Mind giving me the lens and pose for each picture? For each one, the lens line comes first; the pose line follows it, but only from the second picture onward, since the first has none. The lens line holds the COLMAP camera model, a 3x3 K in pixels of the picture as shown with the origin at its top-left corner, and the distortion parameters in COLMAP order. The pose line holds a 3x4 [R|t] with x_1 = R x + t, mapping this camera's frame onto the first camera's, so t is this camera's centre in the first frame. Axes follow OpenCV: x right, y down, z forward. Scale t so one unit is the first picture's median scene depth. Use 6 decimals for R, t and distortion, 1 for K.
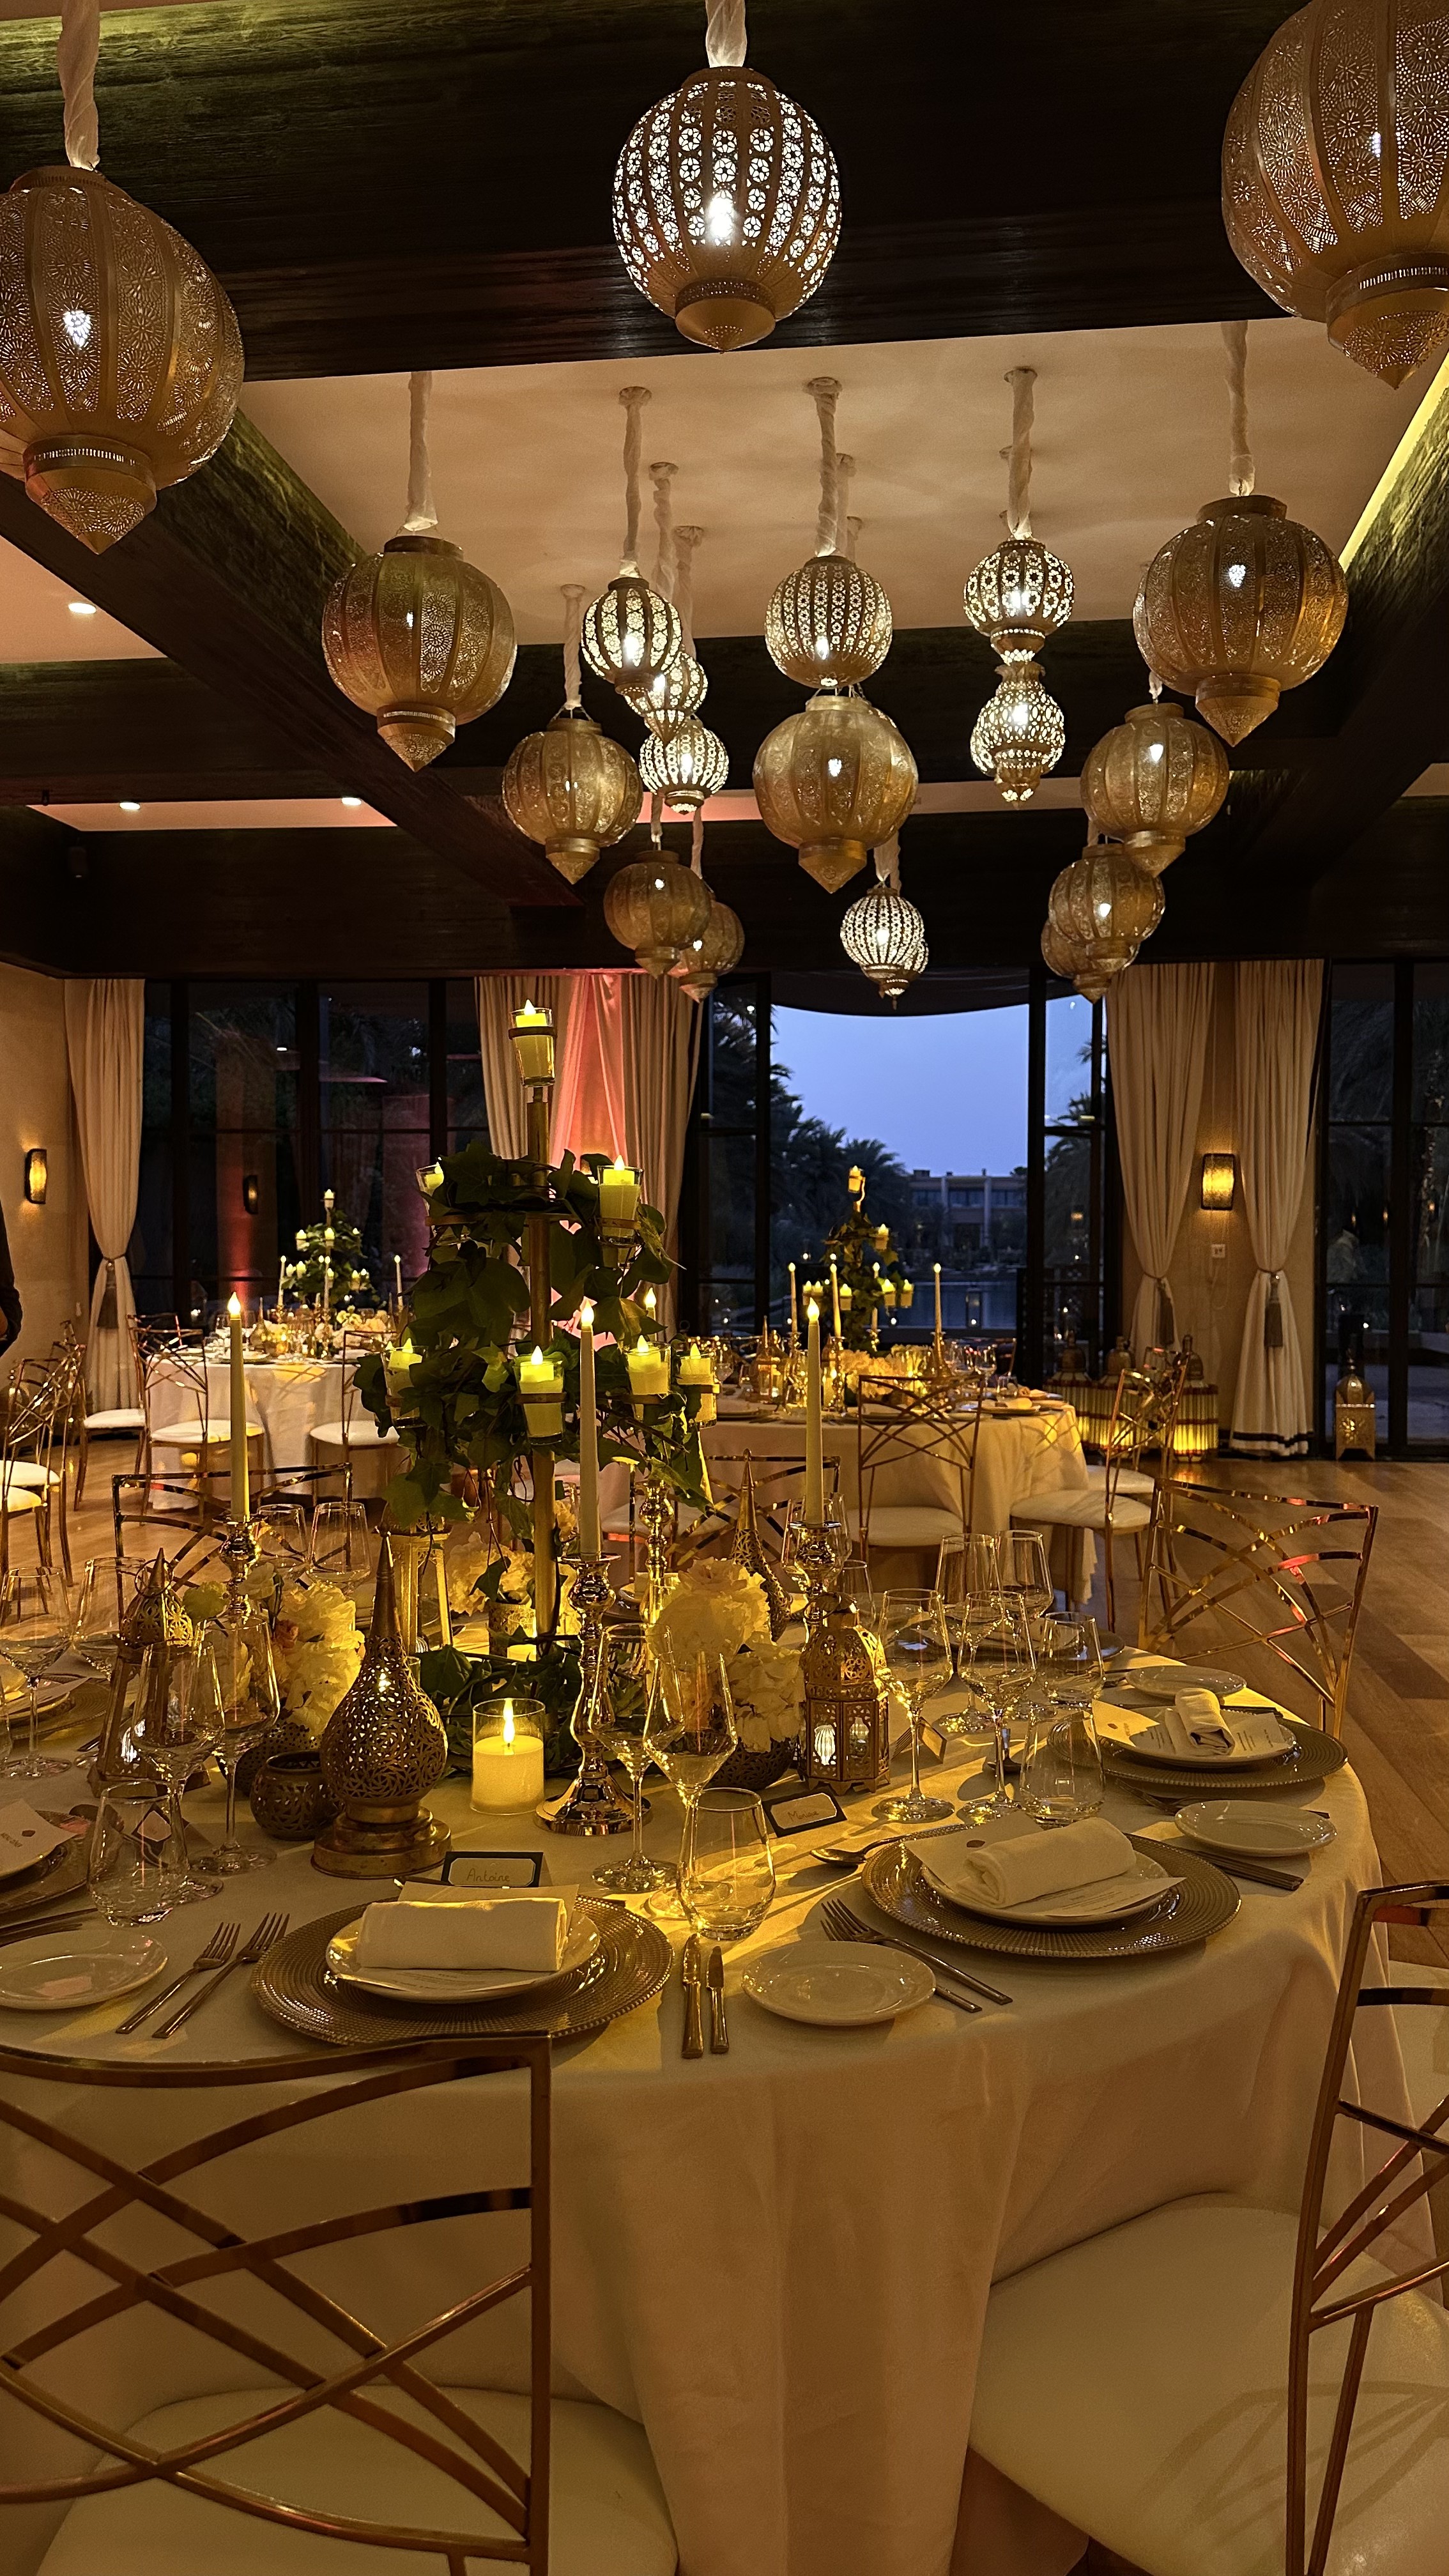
lens RADIAL K [[1846.1, 0, 742.7], [0, 1846.1, 1269.3], [0, 0, 1]] dist [0.074644, -0.030462]
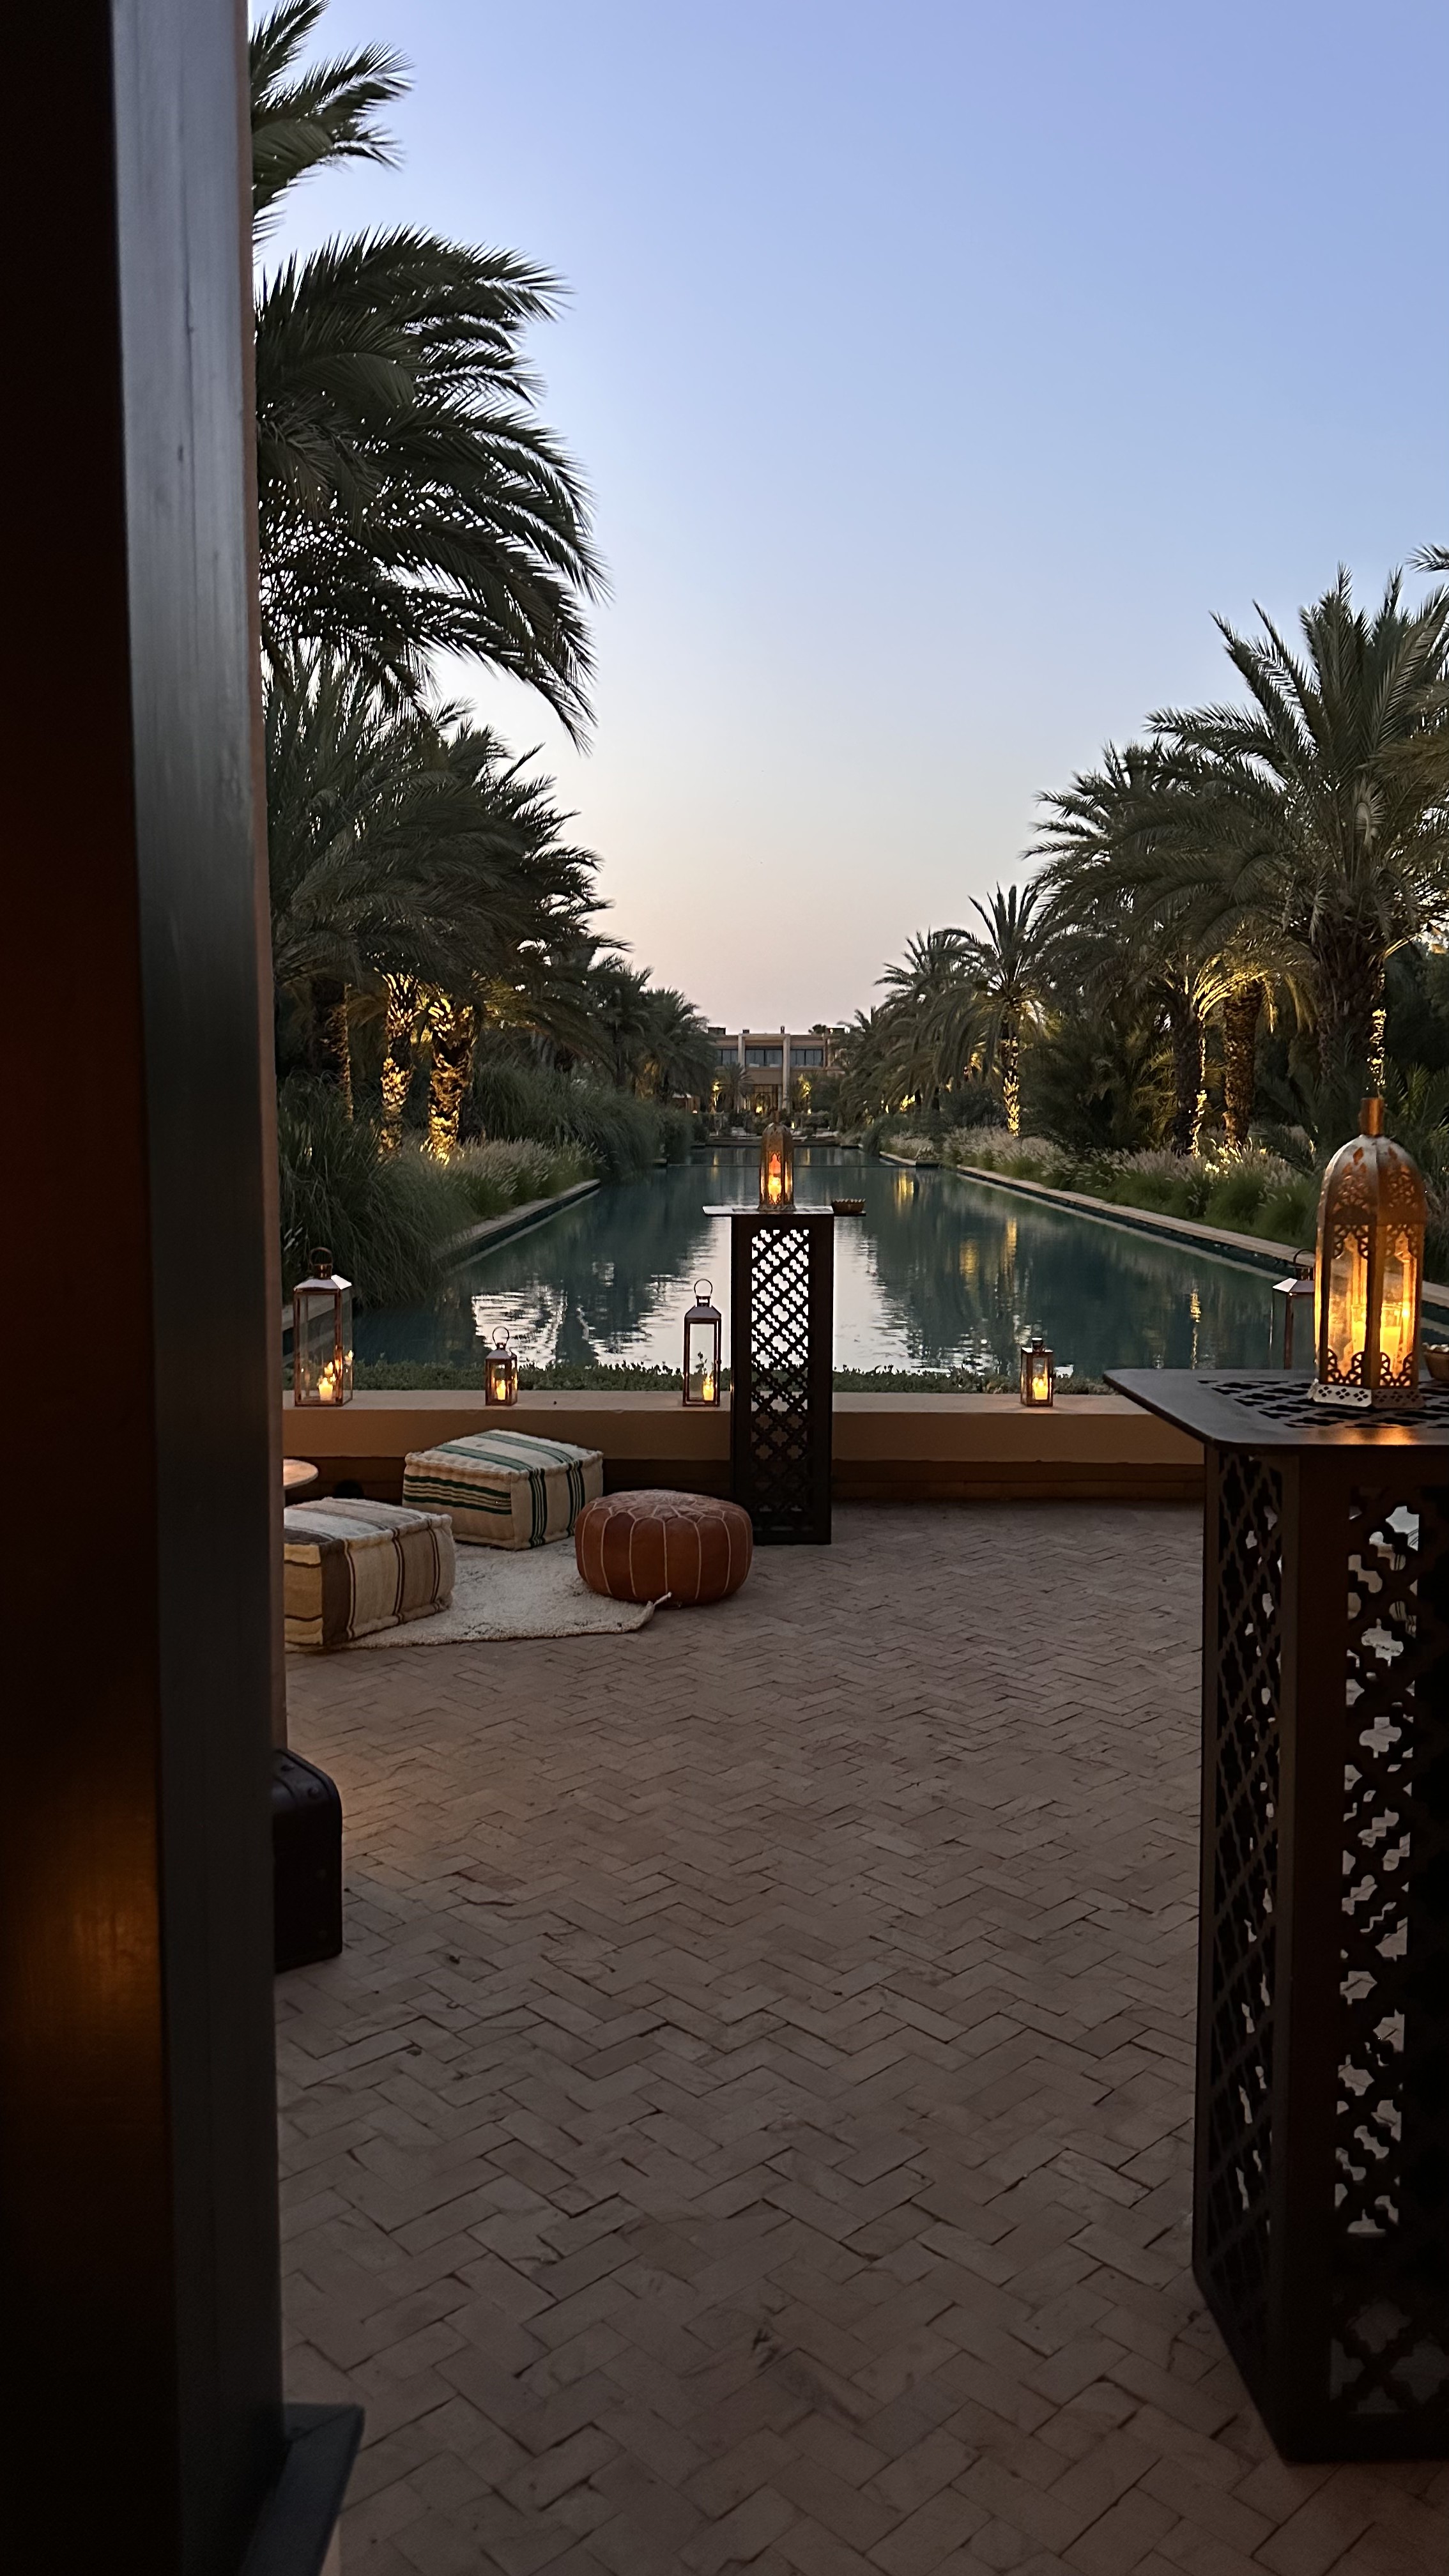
lens RADIAL K [[1846.1, 0, 718.7], [0, 1846.1, 1303.0], [0, 0, 1]] dist [0.074644, -0.030462]
pose [[0.994769, -0.010467, 0.101613, -0.003129], [0.001012, 0.995698, 0.092657, -0.034613], [-0.102146, -0.092070, 0.990500, 1.679995]]
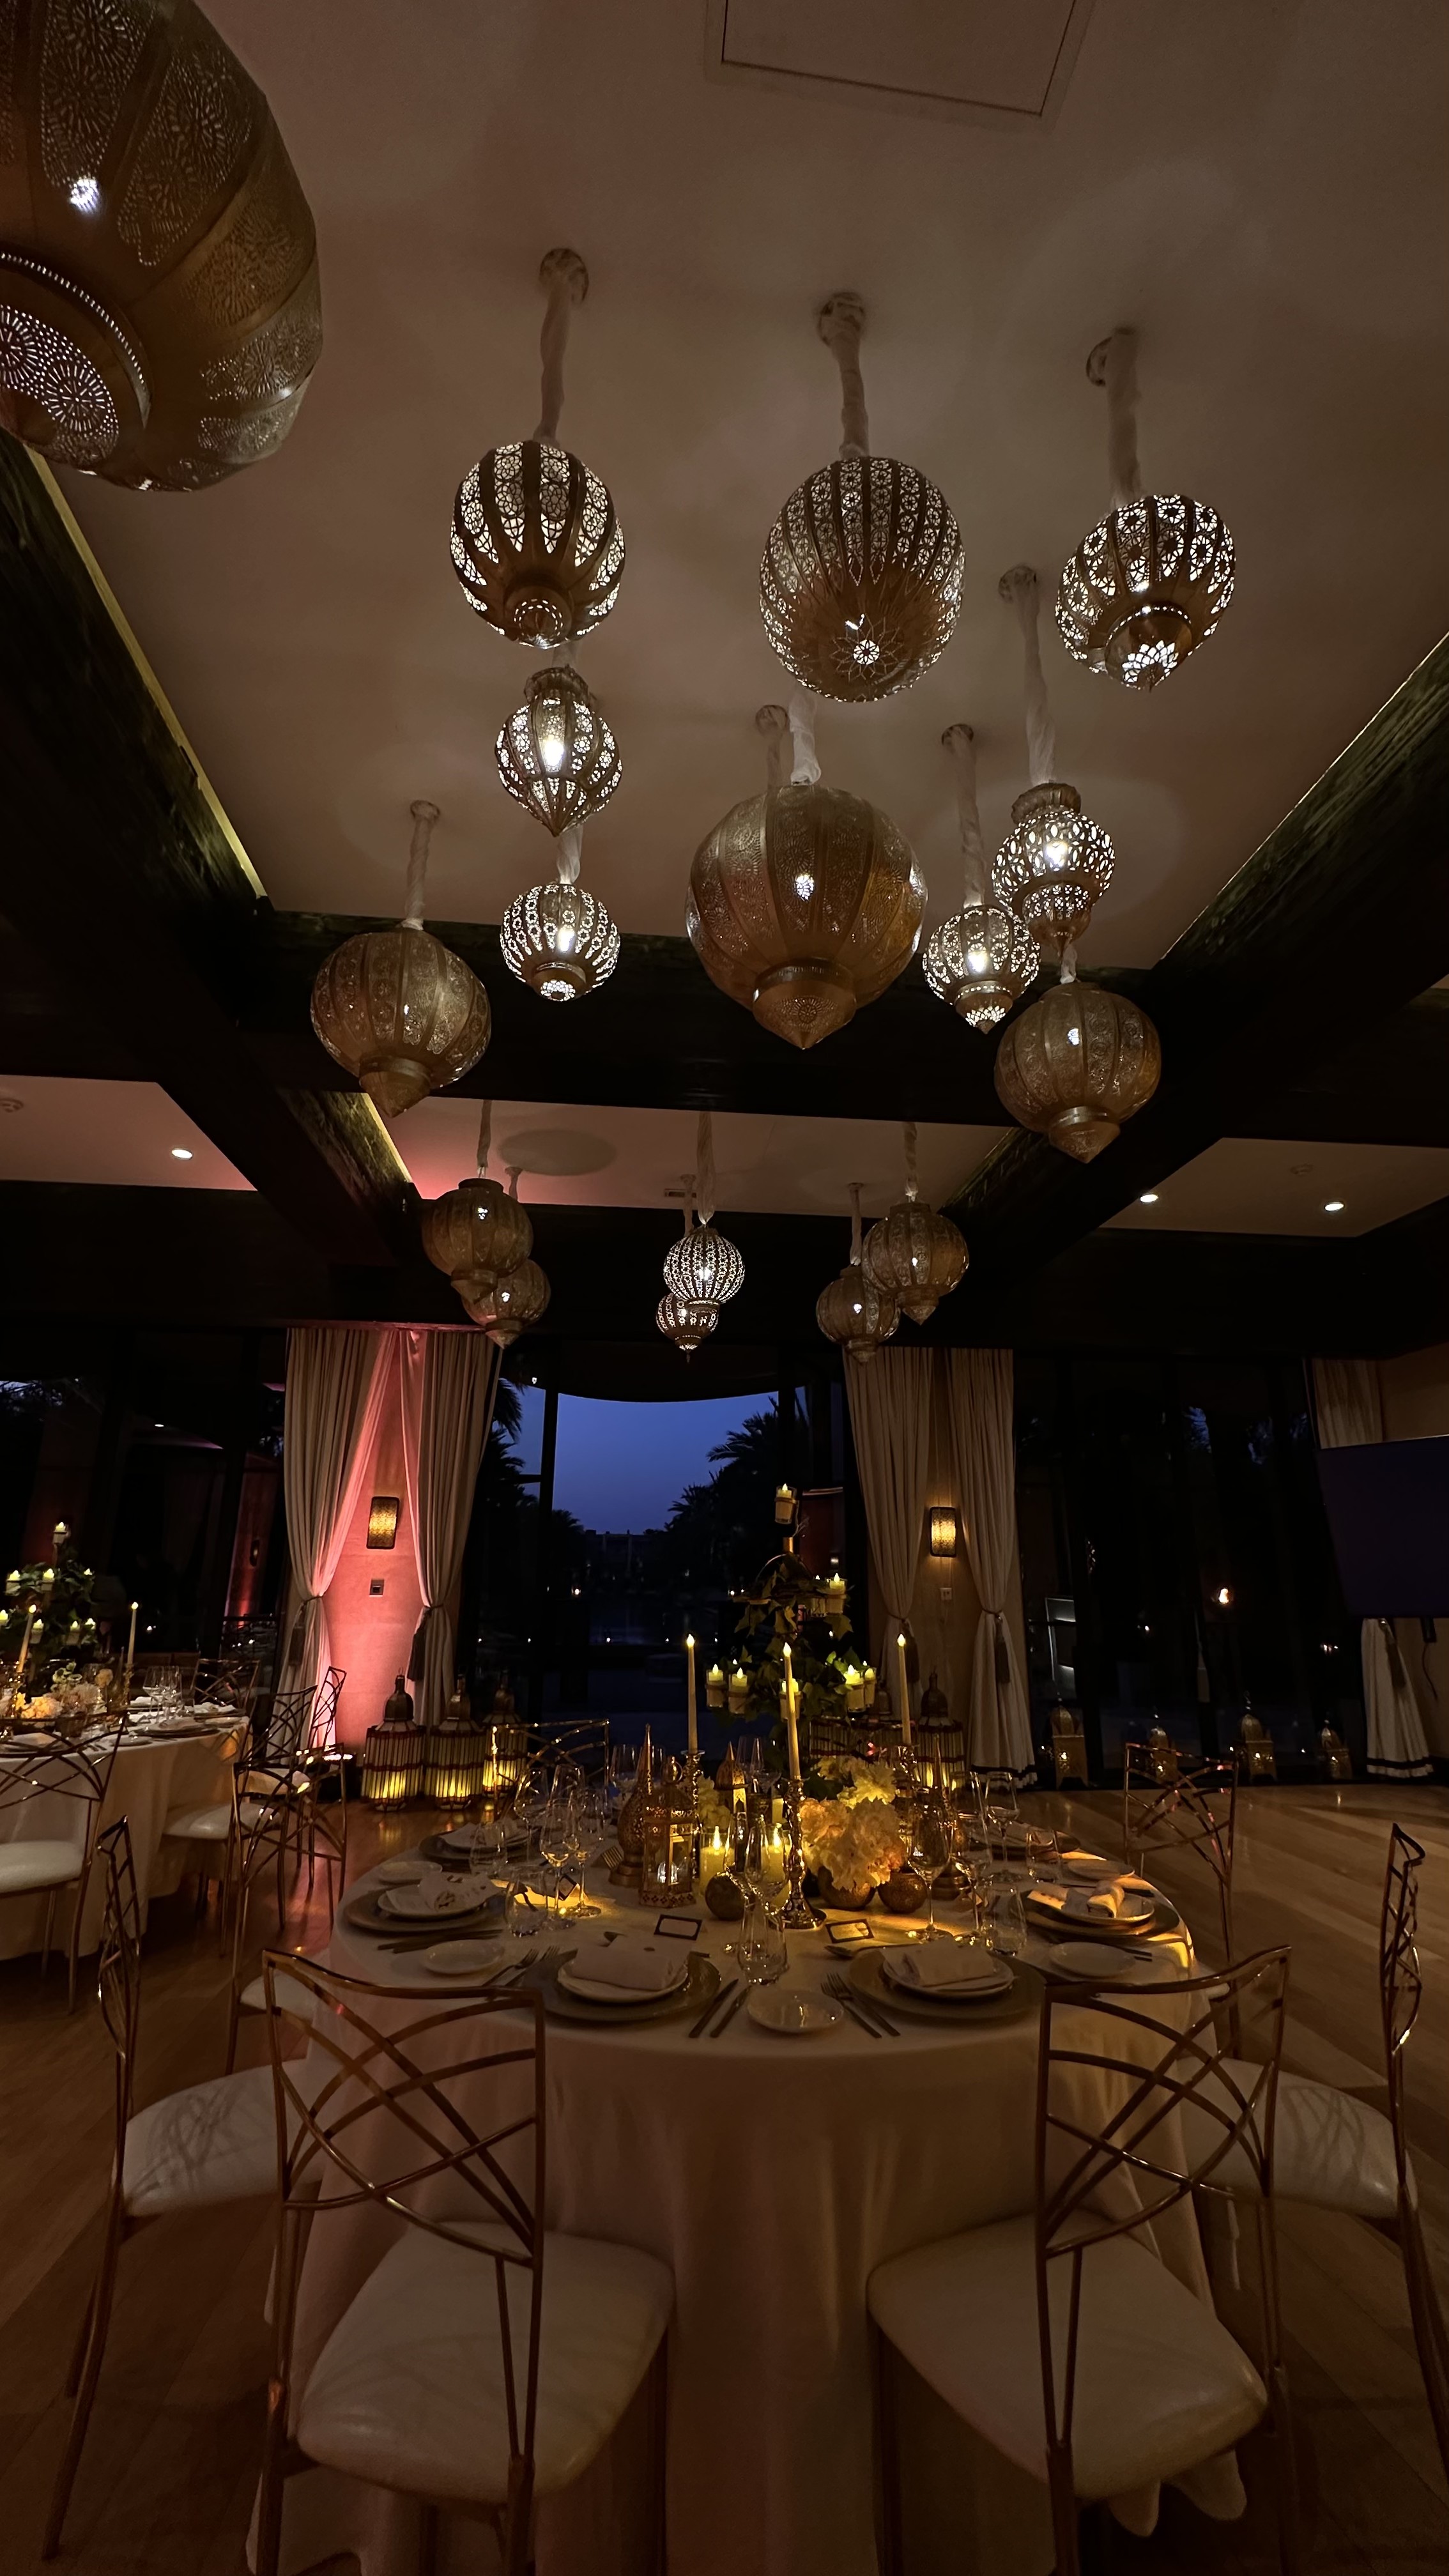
lens RADIAL K [[1061.8, 0, 735.2], [0, 1061.8, 1287.6], [0, 0, 1]] dist [0.010628, 0.000043]
pose [[0.973403, 0.066882, 0.219121, -0.034291], [-0.004106, 0.961378, -0.275202, -0.012449], [-0.229064, 0.266983, 0.936082, 0.440098]]
